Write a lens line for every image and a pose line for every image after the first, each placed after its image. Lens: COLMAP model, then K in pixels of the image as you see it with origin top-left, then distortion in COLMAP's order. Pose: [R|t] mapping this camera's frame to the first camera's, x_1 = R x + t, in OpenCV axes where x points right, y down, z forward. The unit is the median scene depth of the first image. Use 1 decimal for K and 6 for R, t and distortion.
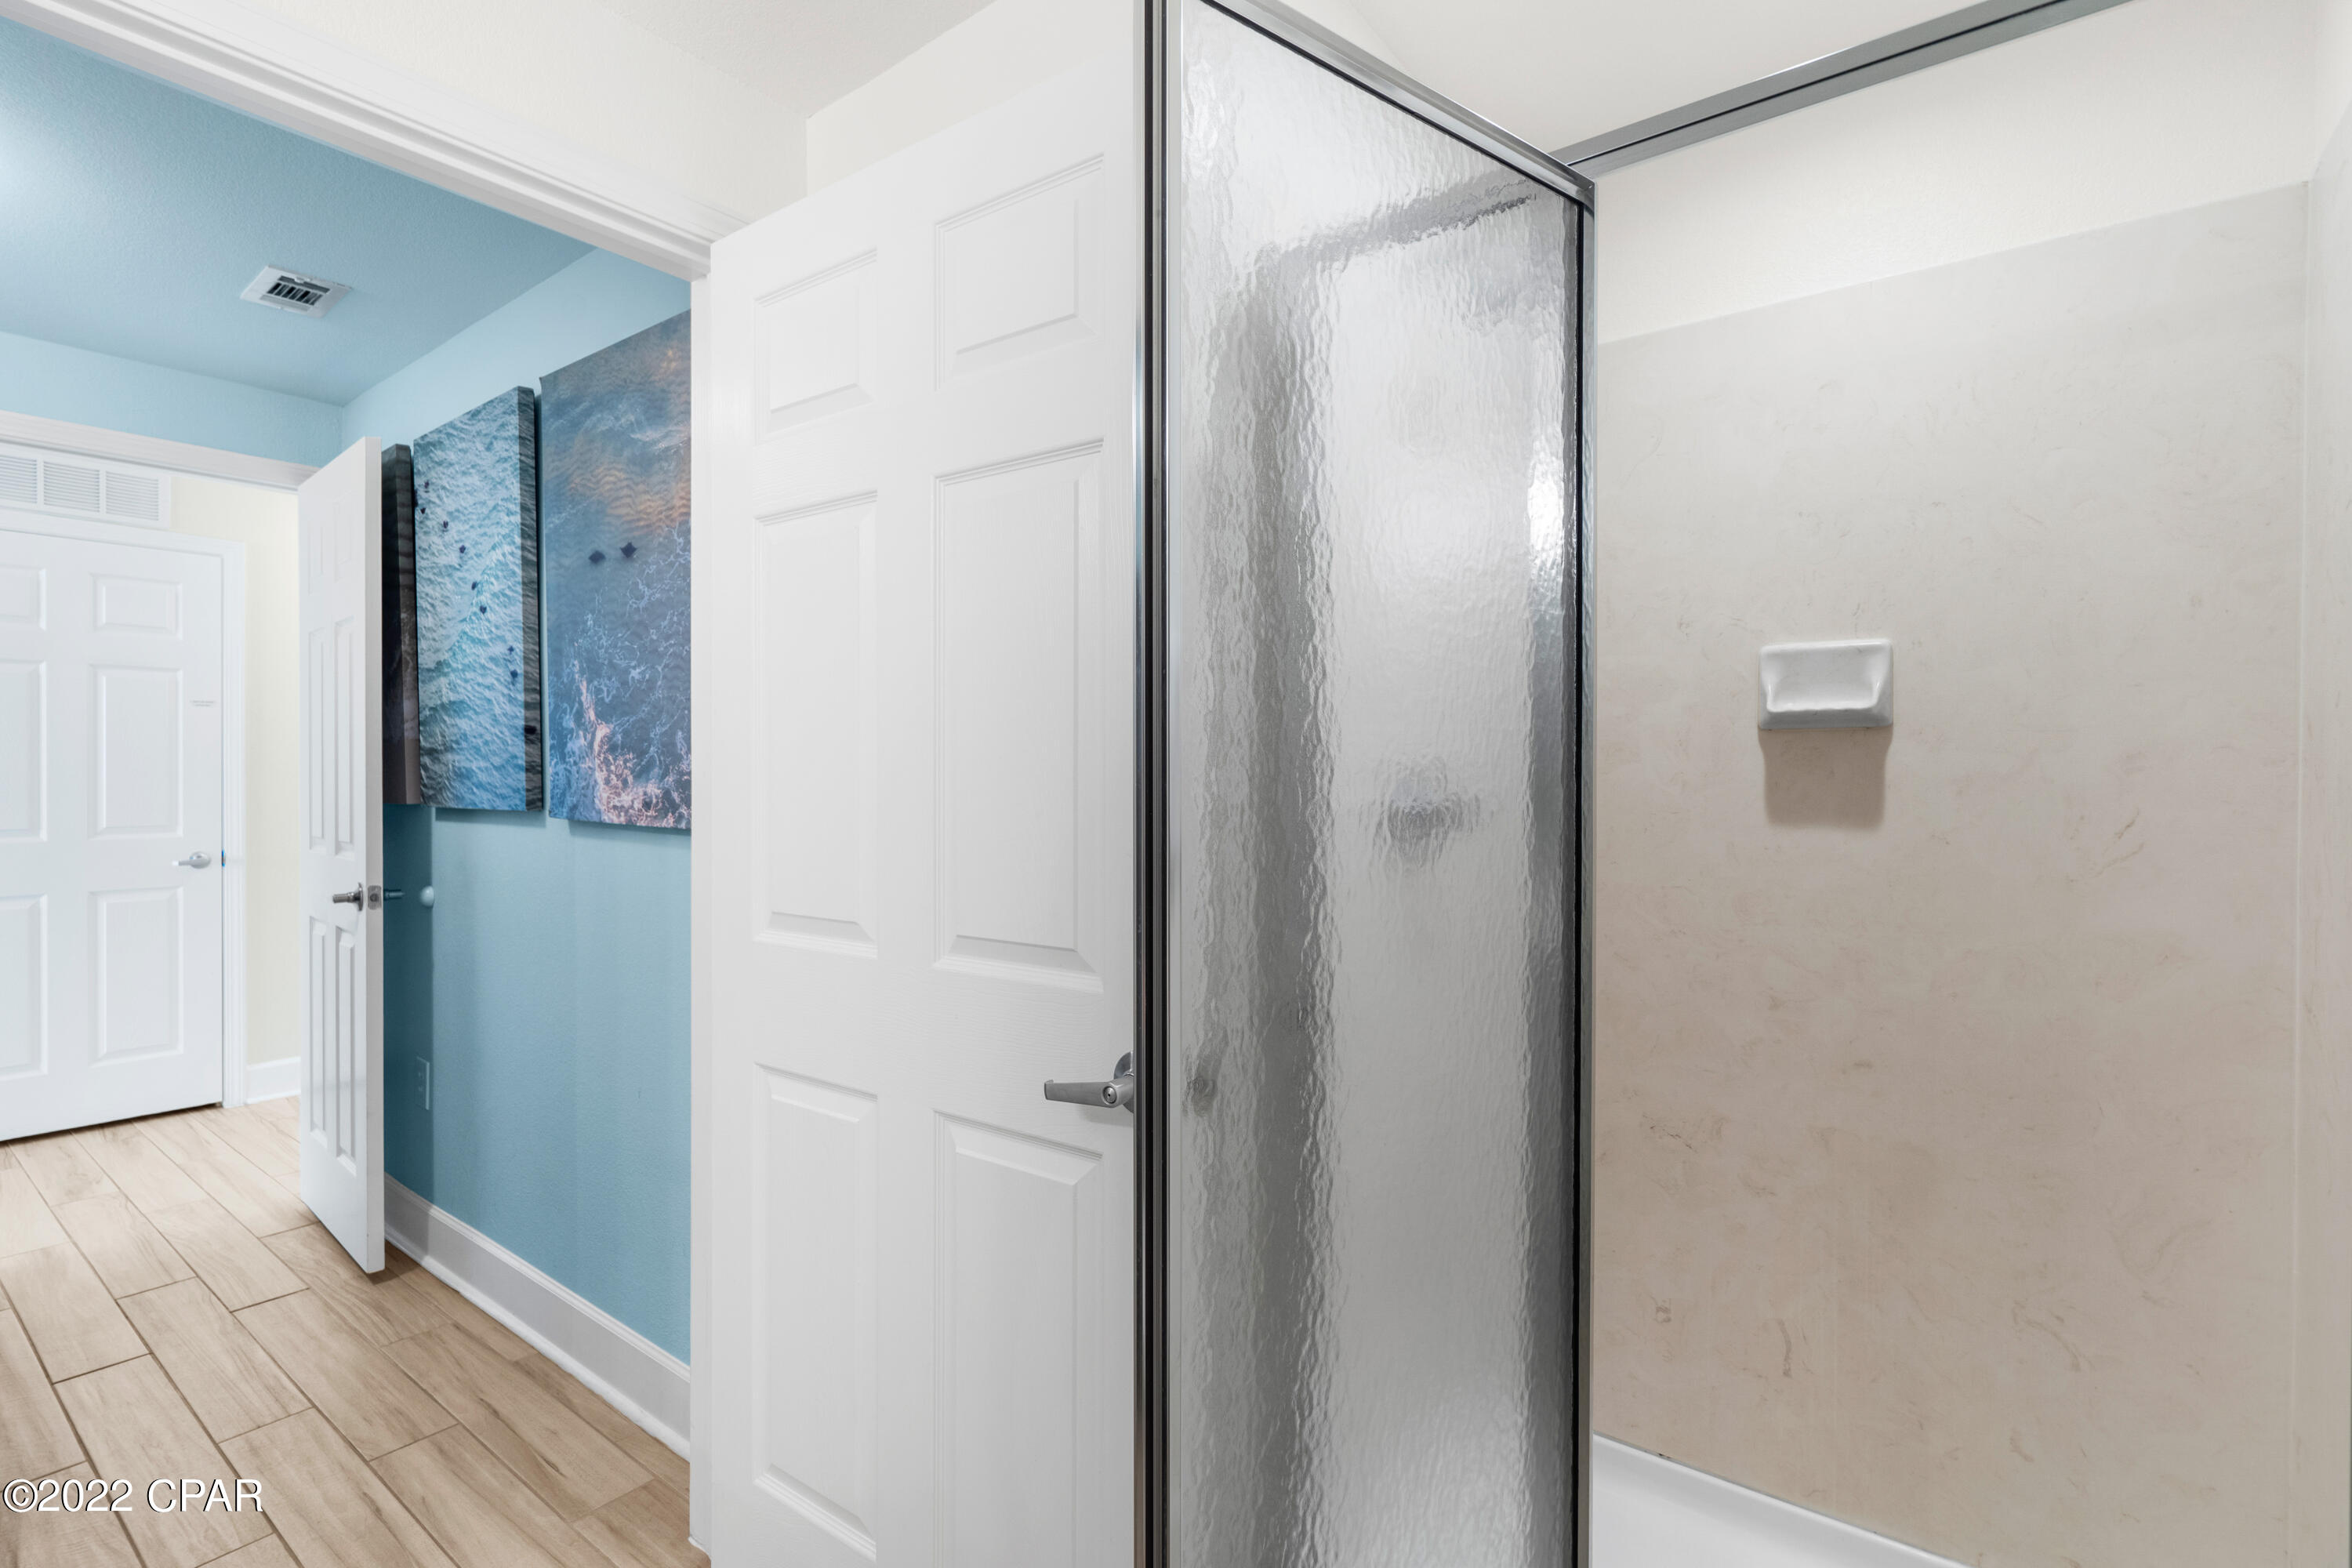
lens RADIAL K [[1102.1, 0, 1168.0], [0, 1102.1, 776.5], [0, 0, 1]] dist [0.000006, 0.000724]
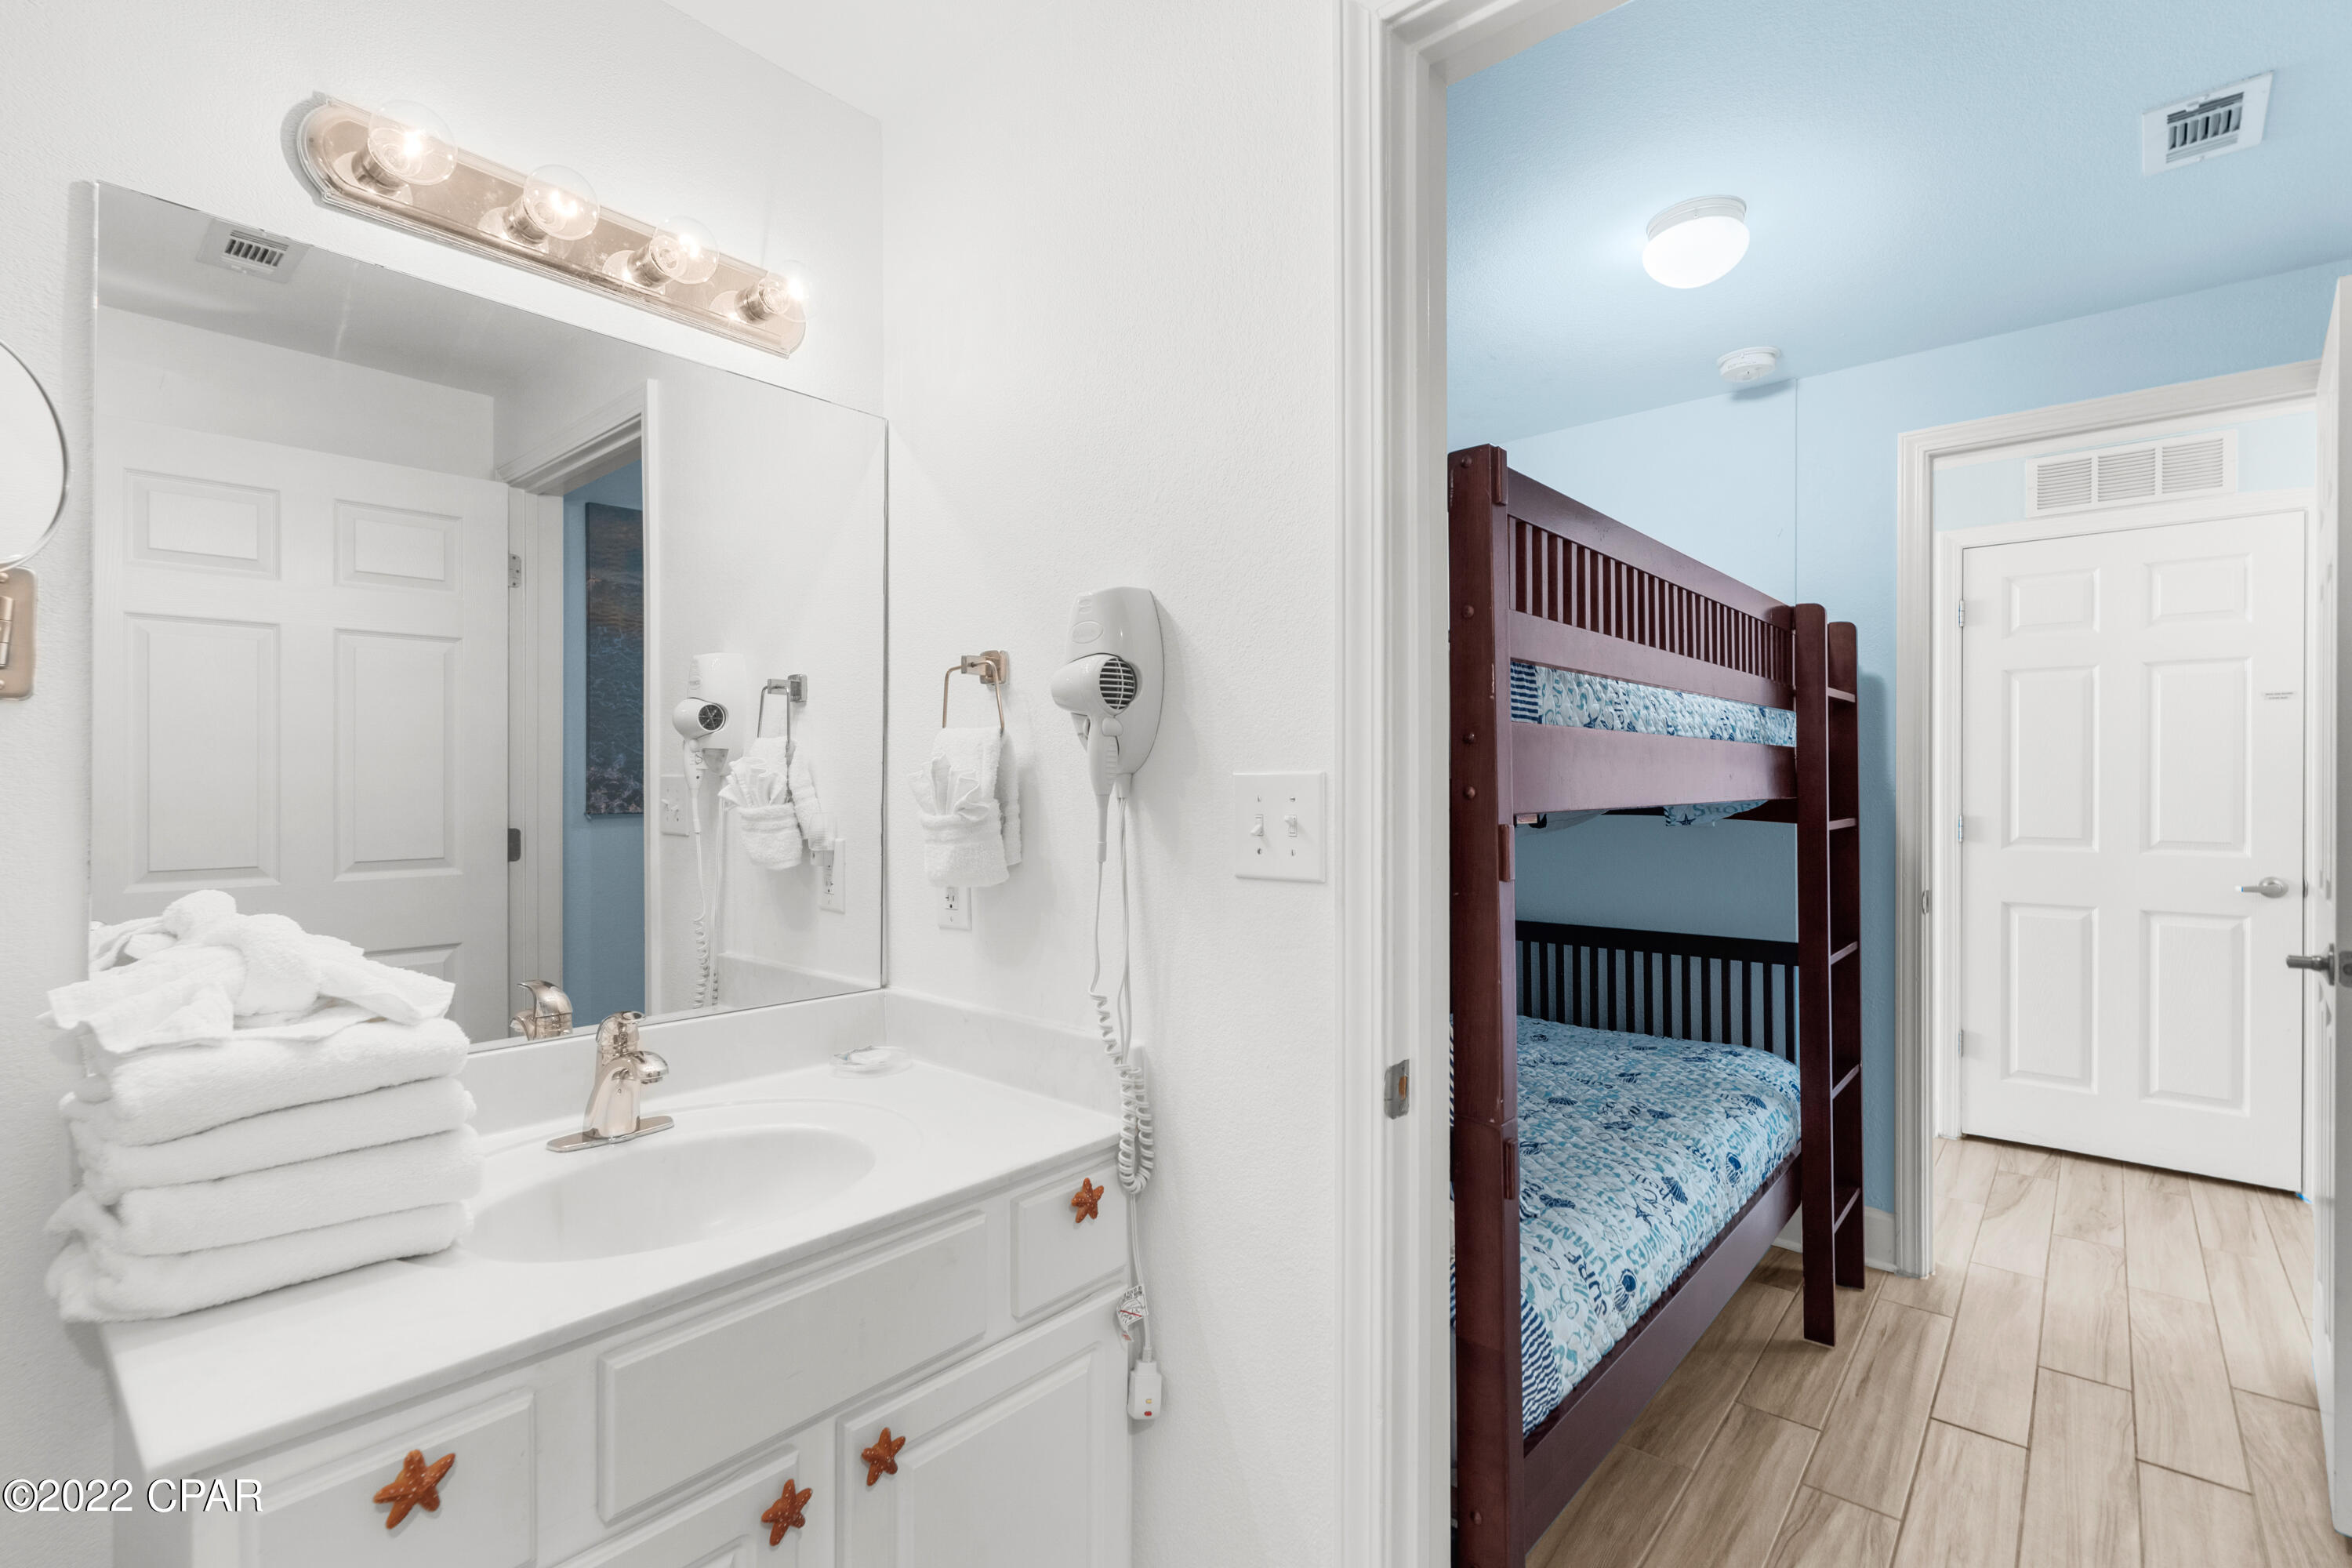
lens RADIAL K [[1102.1, 0, 1173.5], [0, 1102.1, 777.9], [0, 0, 1]] dist [0.000006, 0.000724]
pose [[-0.065632, -0.000335, -0.997844, -0.009244], [-0.006567, 0.999978, 0.000096, -0.000535], [0.997822, 0.006559, -0.065632, 0.290878]]
